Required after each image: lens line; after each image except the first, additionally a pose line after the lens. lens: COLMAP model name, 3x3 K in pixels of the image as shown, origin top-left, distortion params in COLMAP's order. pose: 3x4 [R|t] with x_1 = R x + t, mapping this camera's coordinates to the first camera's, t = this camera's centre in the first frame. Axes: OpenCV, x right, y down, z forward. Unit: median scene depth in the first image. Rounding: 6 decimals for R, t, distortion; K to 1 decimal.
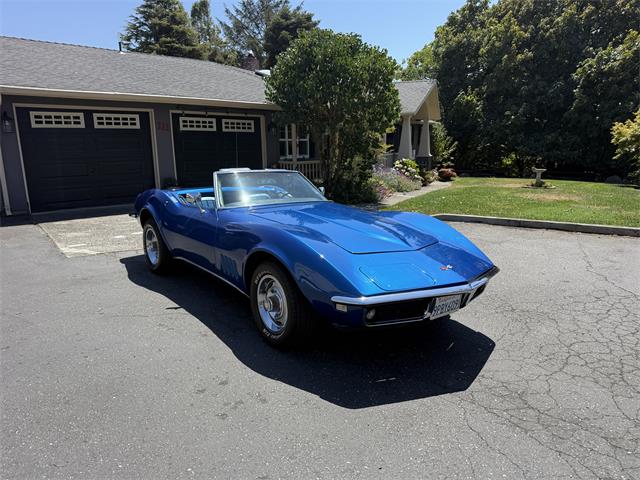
lens RADIAL K [[457.6, 0, 321.6], [0, 457.6, 241.3], [0, 0, 1]] dist [0.026276, -0.037449]
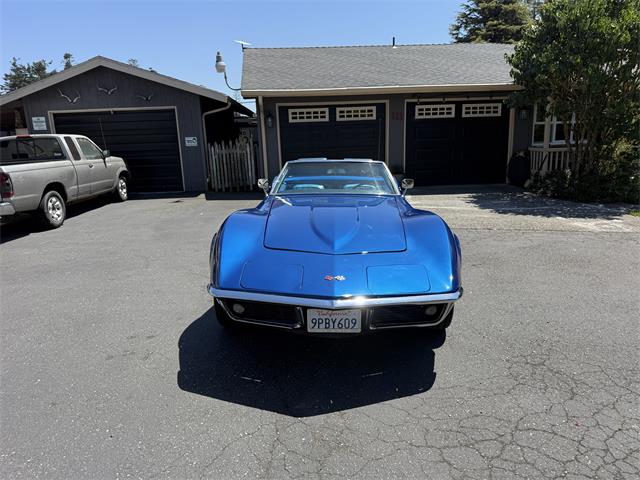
lens RADIAL K [[457.6, 0, 318.2], [0, 457.6, 239.8], [0, 0, 1]] dist [0.026276, -0.037449]
pose [[0.760391, 0.125291, -0.637266, 0.223114], [-0.109463, 0.991902, 0.064403, -0.018380], [0.640174, 0.020785, 0.767948, 0.091382]]
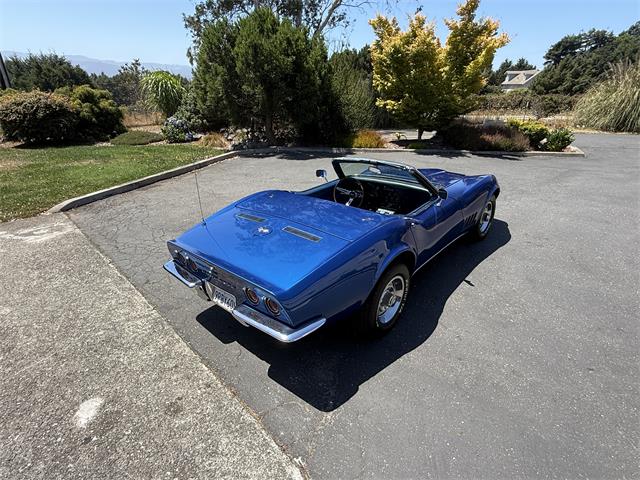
lens RADIAL K [[340.9, 0, 322.1], [0, 340.9, 241.3], [0, 0, 1]] dist [-0.006758, 0.003713]
pose [[-0.195832, -0.405638, 0.892809, -0.384311], [0.200880, 0.874537, 0.441398, -0.160068], [-0.959842, 0.265787, -0.089778, 0.544252]]
